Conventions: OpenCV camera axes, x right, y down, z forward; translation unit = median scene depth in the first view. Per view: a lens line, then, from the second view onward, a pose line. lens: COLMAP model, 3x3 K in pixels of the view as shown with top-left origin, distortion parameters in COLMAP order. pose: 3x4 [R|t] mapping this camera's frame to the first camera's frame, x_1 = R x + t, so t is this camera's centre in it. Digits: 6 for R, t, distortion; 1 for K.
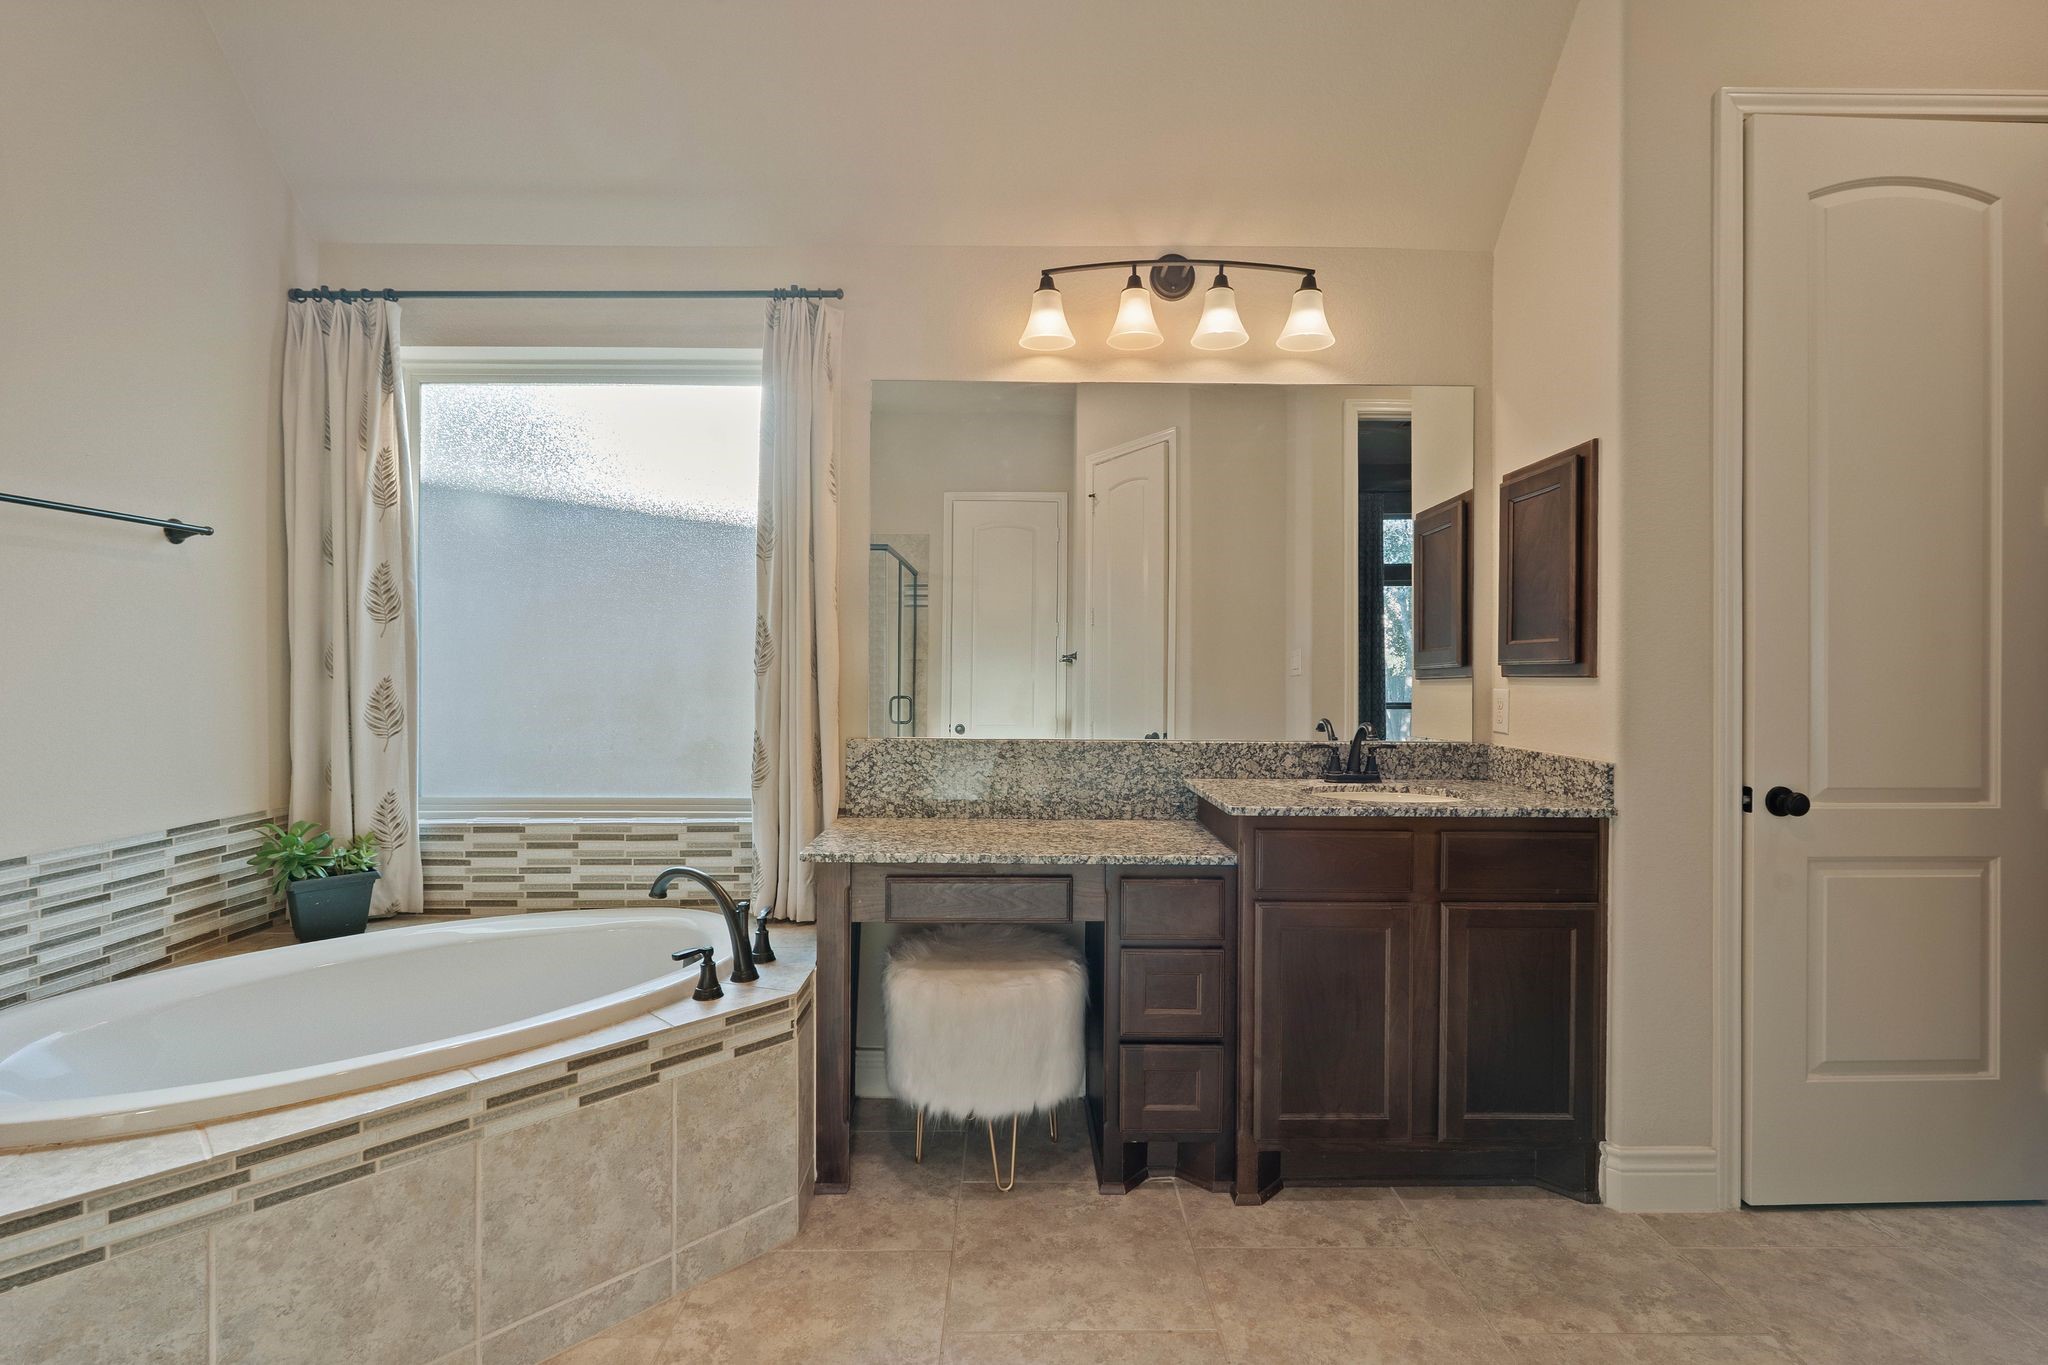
lens RADIAL K [[900.5, 0, 1028.1], [0, 900.5, 678.2], [0, 0, 1]] dist [0.000670, 0.000126]
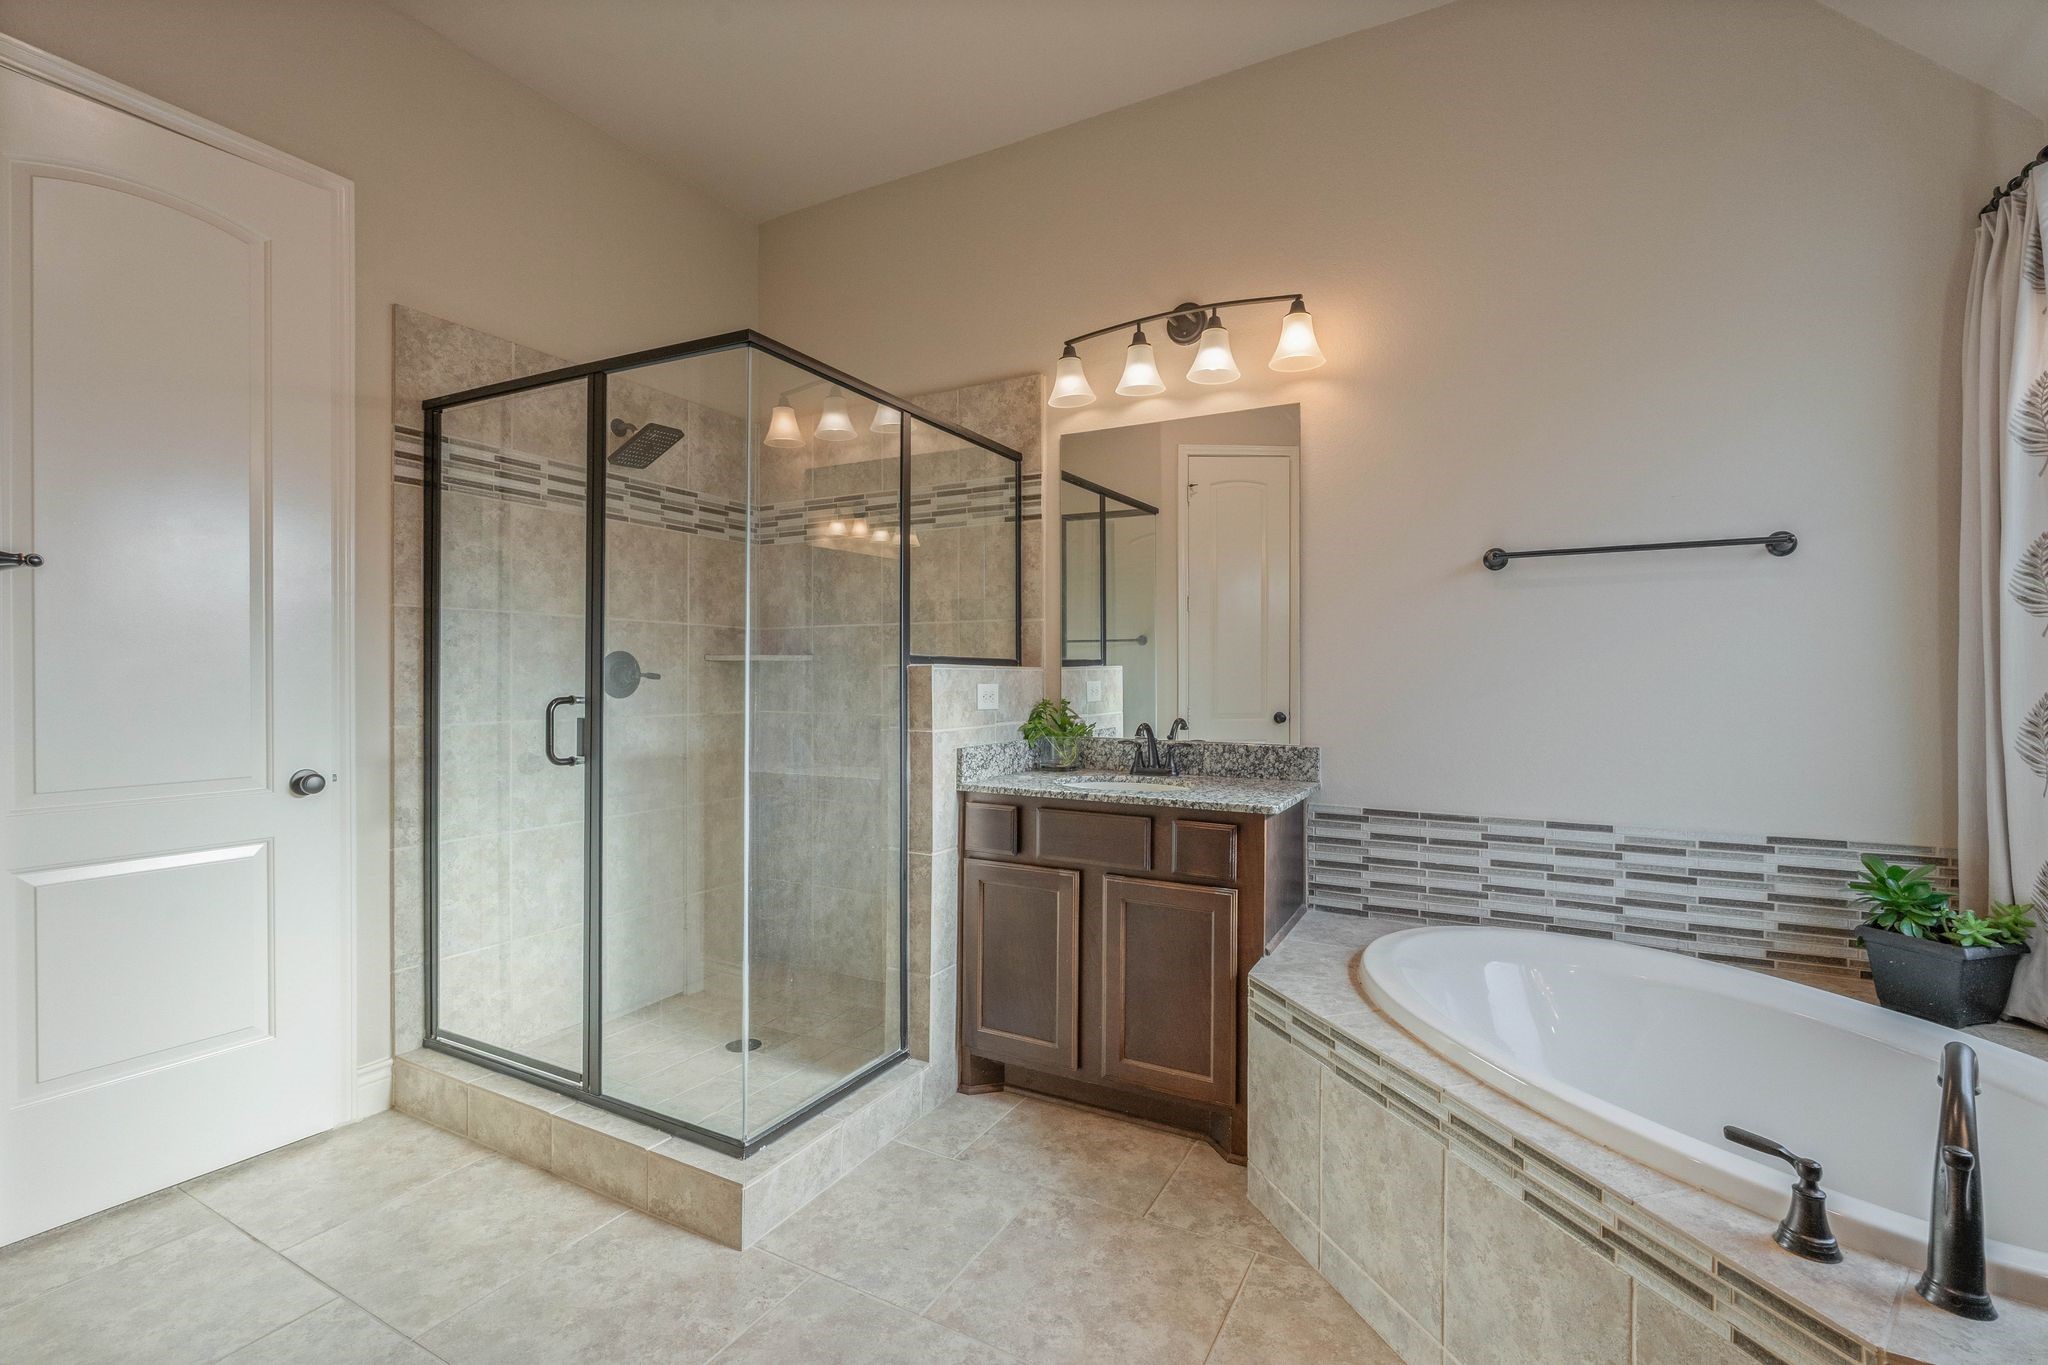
lens RADIAL K [[900.5, 0, 1026.0], [0, 900.5, 678.5], [0, 0, 1]] dist [0.000670, 0.000126]
pose [[-0.472457, -0.001549, -0.881353, 0.377700], [-0.010117, 0.999942, 0.003666, -0.007516], [0.881296, 0.010648, -0.472445, 0.802196]]
